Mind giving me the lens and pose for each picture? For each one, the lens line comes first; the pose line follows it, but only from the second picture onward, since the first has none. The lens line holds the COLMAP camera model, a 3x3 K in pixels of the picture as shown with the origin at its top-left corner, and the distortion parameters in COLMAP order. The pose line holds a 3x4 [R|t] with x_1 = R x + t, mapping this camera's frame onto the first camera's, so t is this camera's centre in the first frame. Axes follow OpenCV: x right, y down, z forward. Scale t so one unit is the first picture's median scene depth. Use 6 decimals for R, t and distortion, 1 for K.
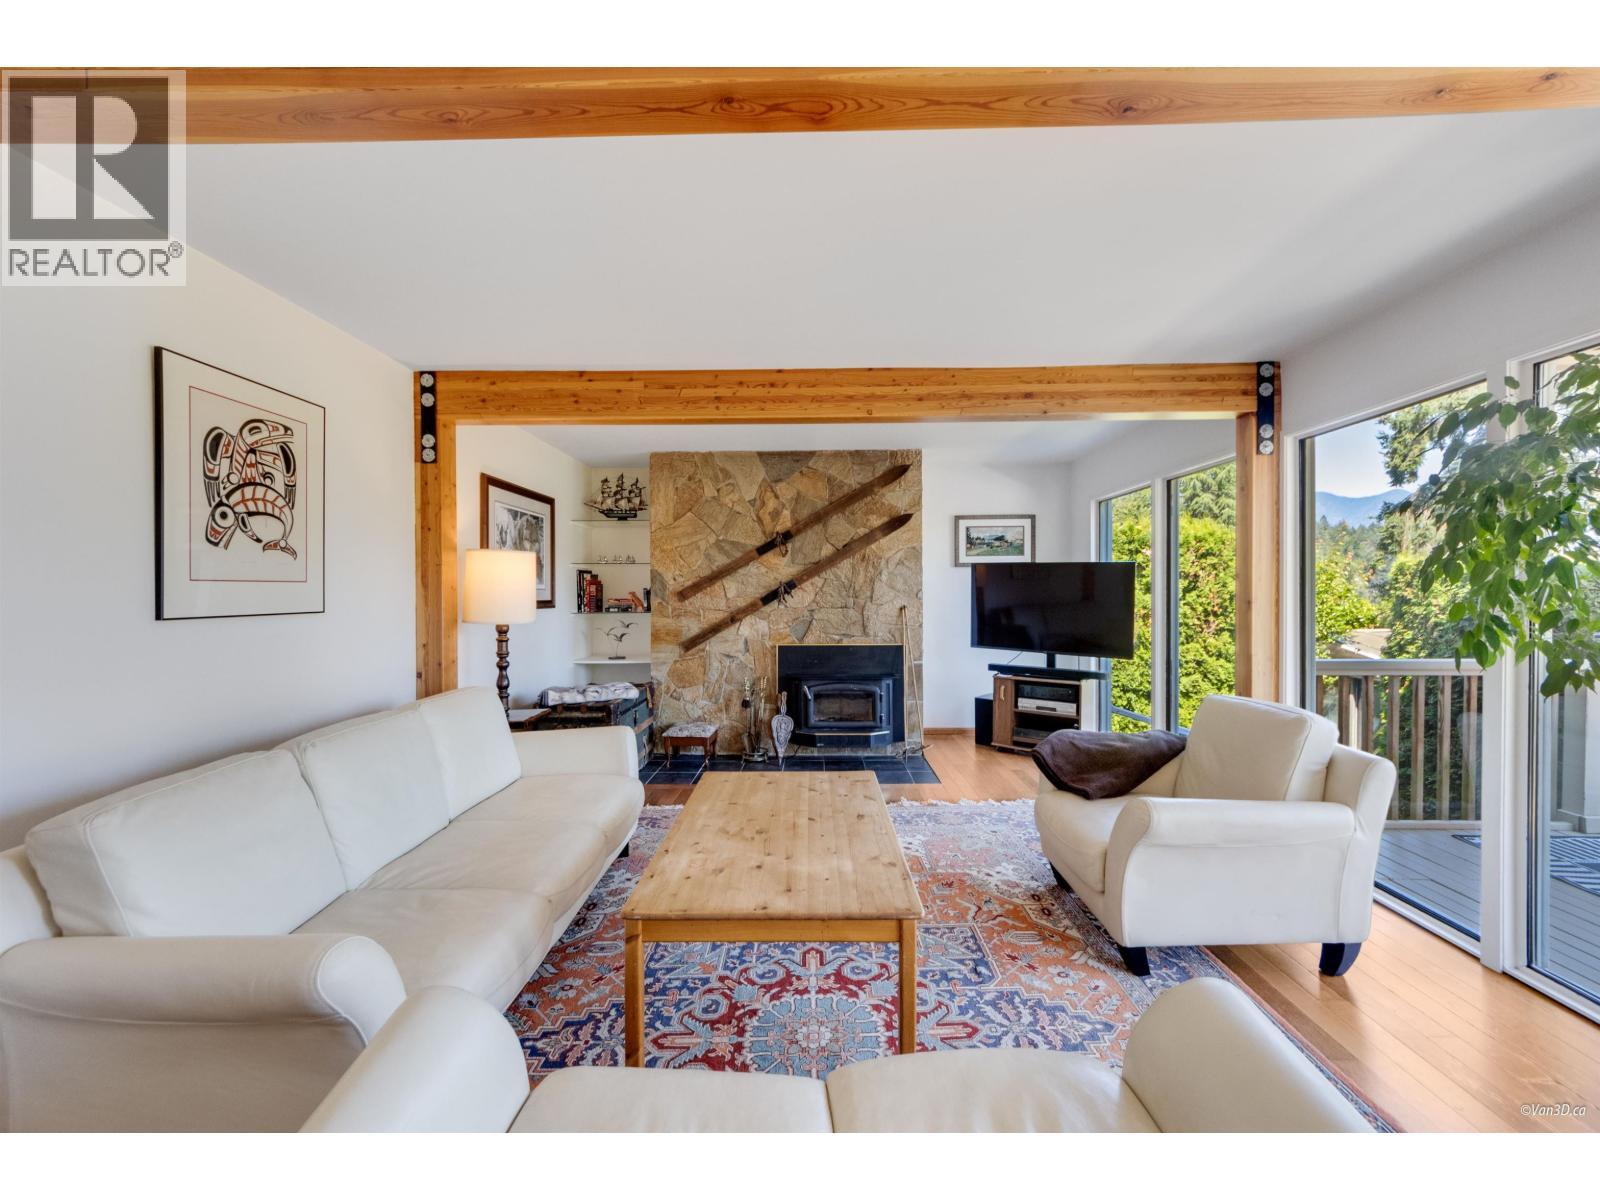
lens RADIAL K [[615.8, 0, 797.6], [0, 615.8, 598.9], [0, 0, 1]] dist [-0.003326, -0.000844]
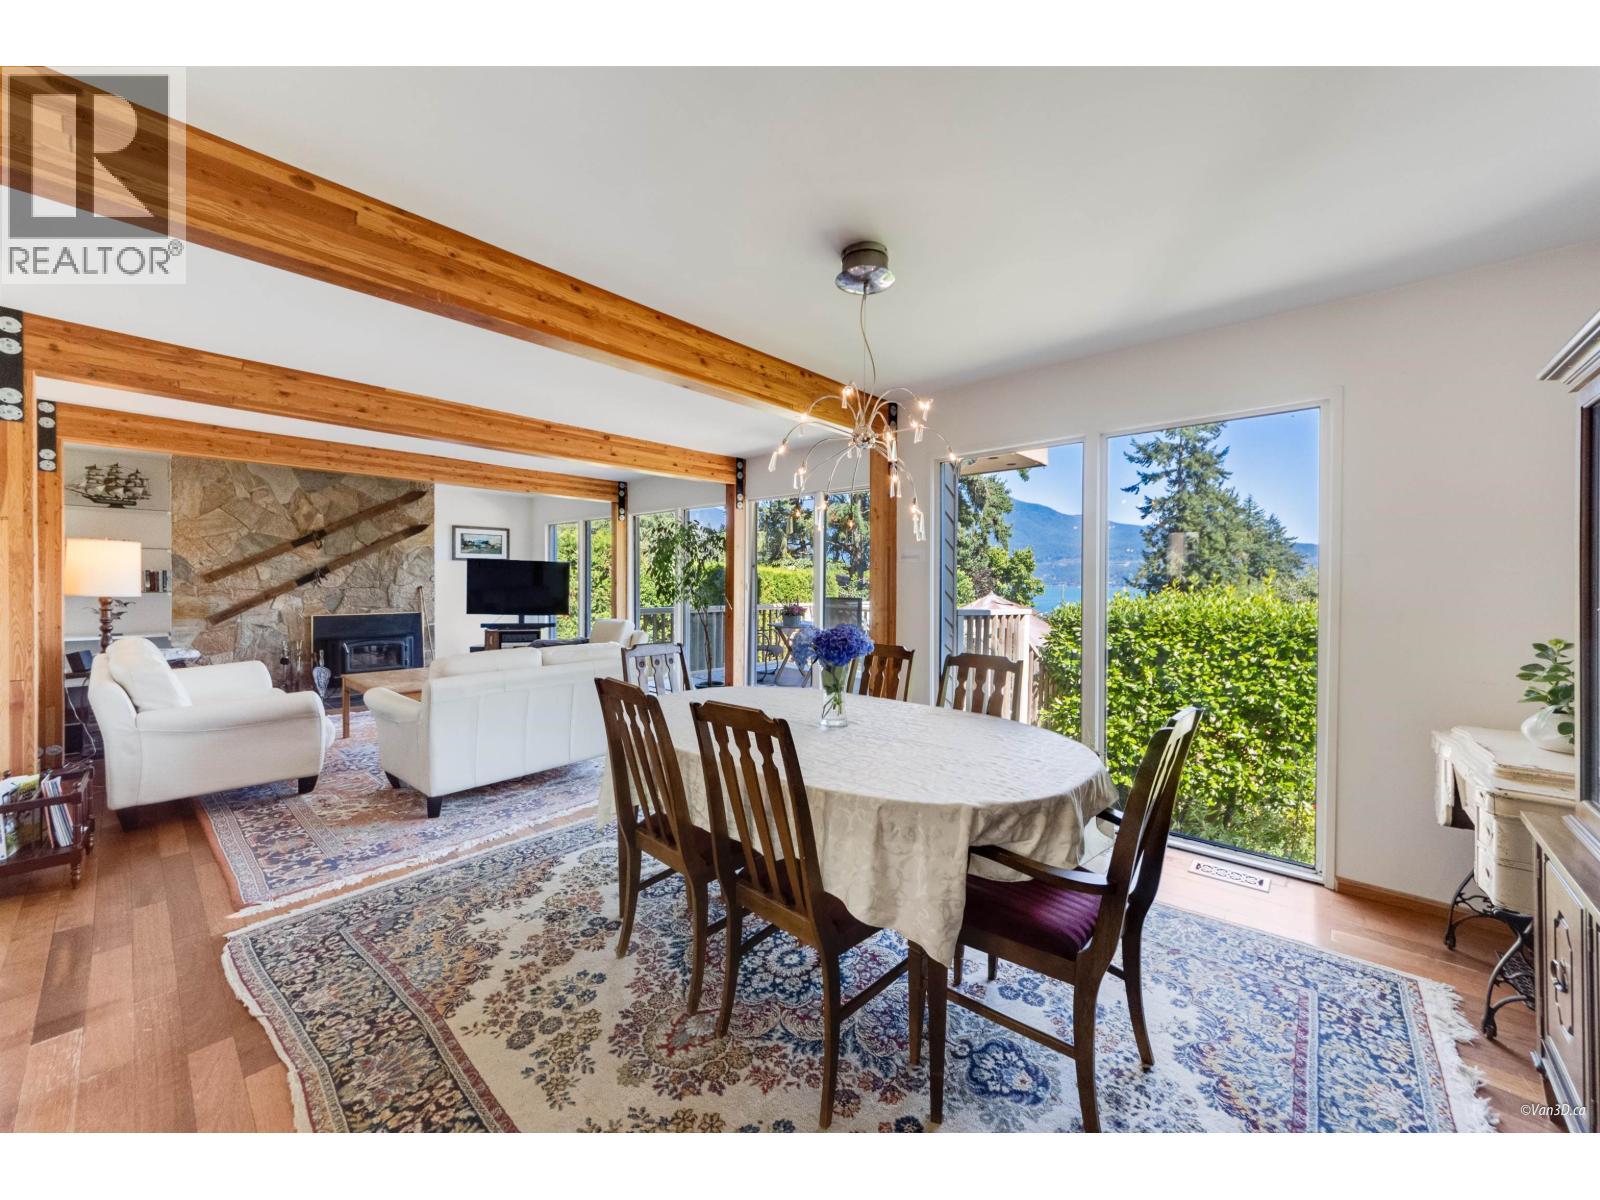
lens RADIAL K [[615.8, 0, 821.6], [0, 615.8, 584.4], [0, 0, 1]] dist [-0.003326, -0.000844]
pose [[0.632473, 0.003622, 0.774574, -0.367441], [-0.000426, 0.999991, -0.004328, 0.012982], [-0.774582, 0.002407, 0.632469, -0.688423]]
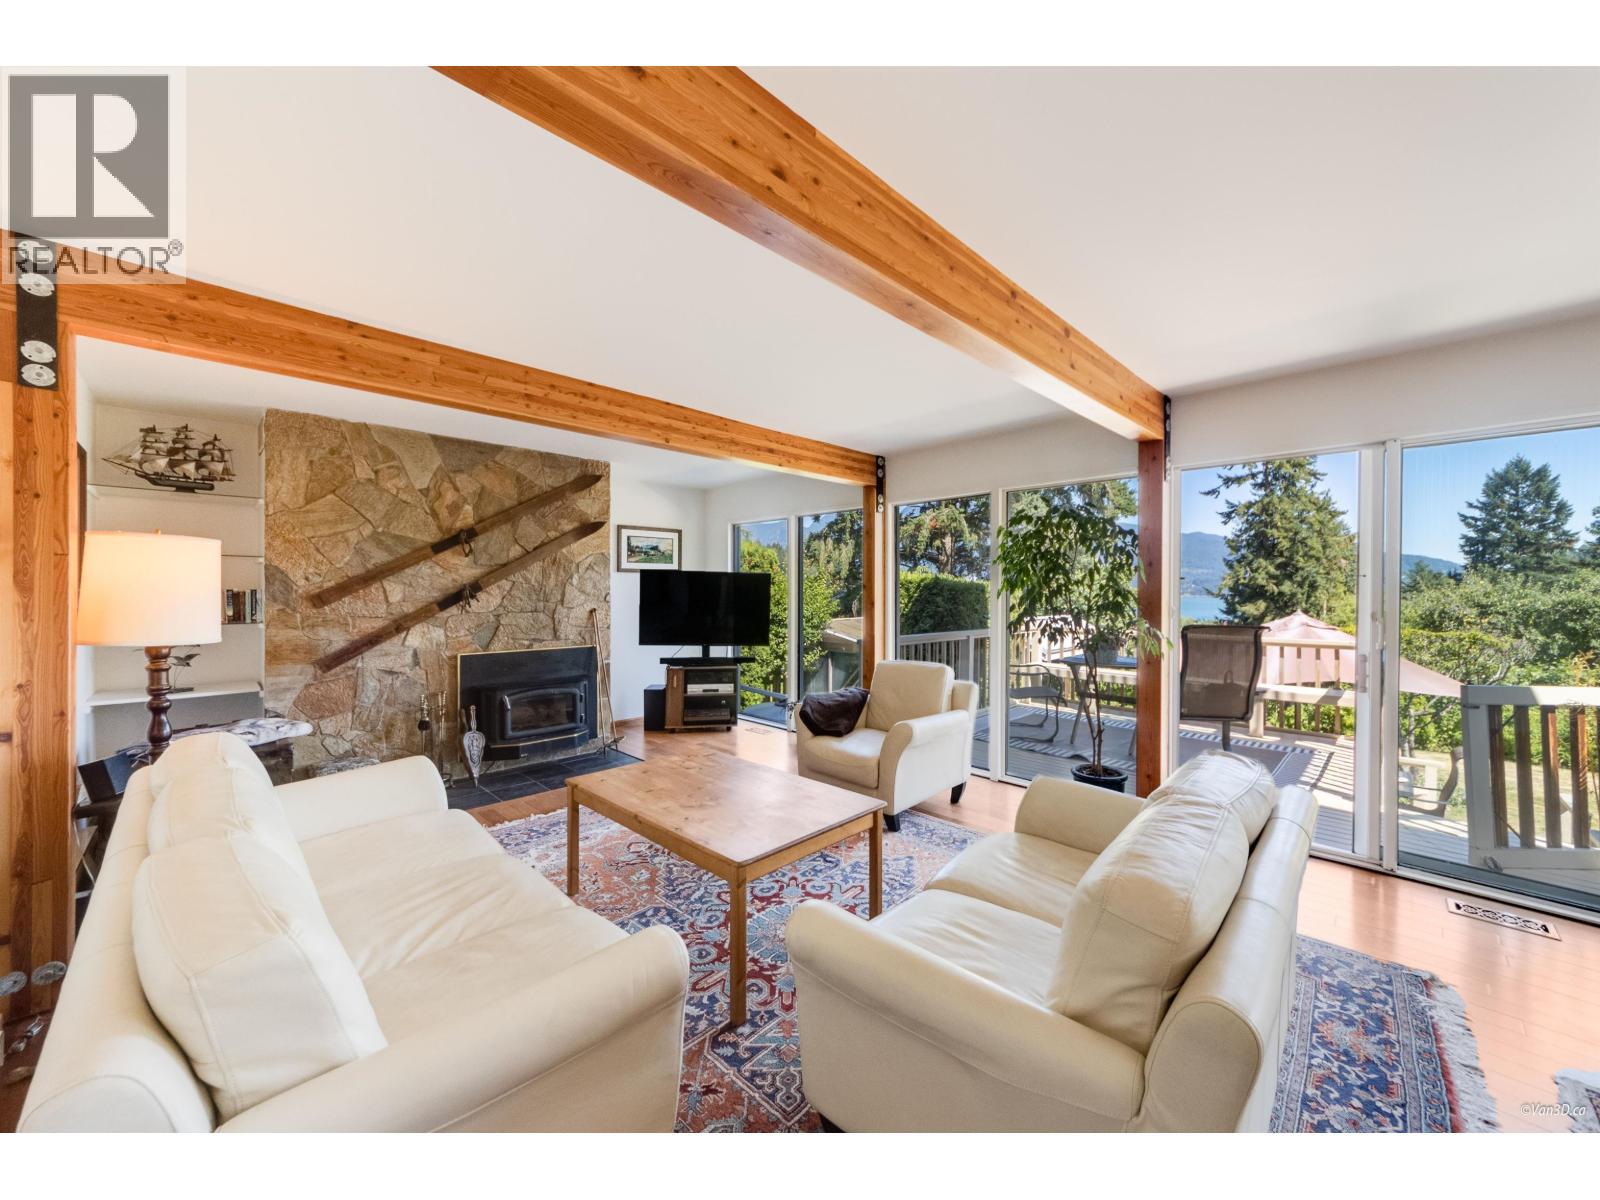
lens RADIAL K [[615.8, 0, 822.5], [0, 615.8, 589.8], [0, 0, 1]] dist [-0.003326, -0.000844]
pose [[0.677726, 0.007802, 0.735273, -0.335863], [0.003354, 0.999901, -0.013702, -0.005609], [-0.735307, 0.011752, 0.677633, 0.008699]]
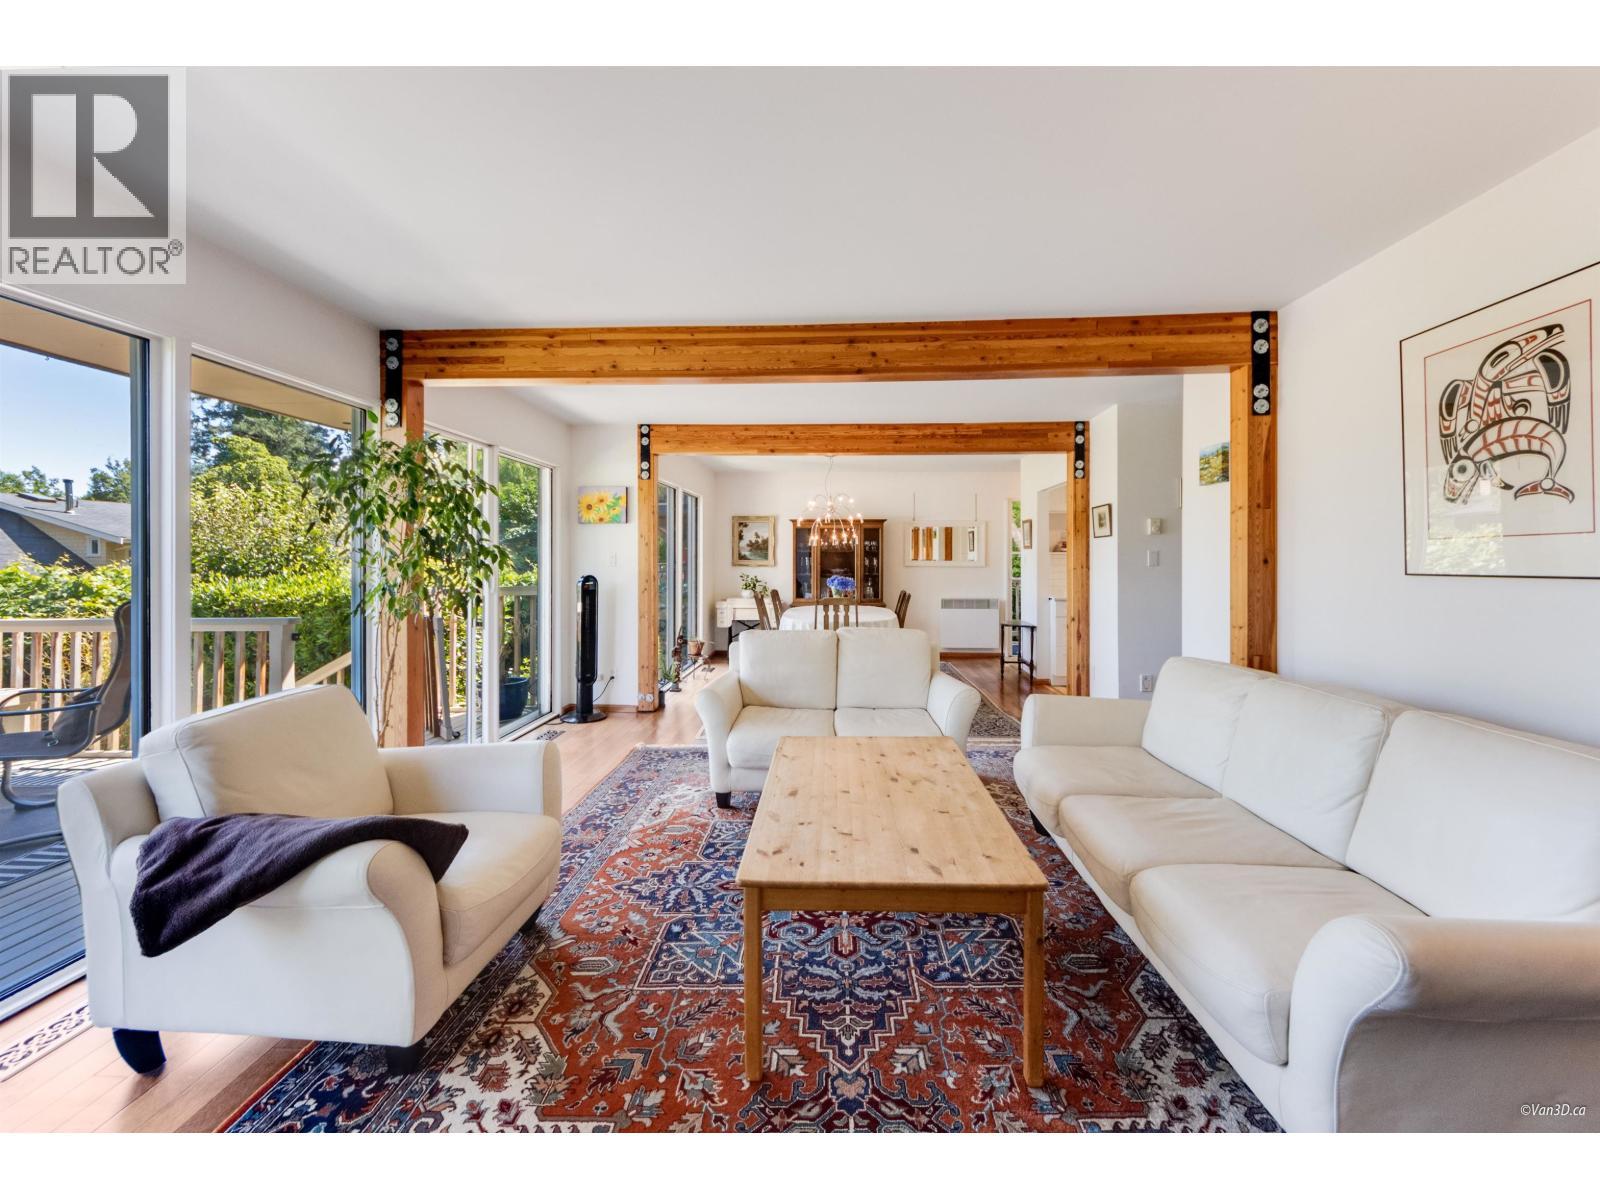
lens RADIAL K [[615.8, 0, 807.9], [0, 615.8, 564.4], [0, 0, 1]] dist [-0.003326, -0.000844]
pose [[-0.999642, 0.006452, 0.025977, 0.023666], [0.006969, 0.999778, 0.019862, -0.006211], [-0.025843, 0.020036, -0.999465, 0.853913]]
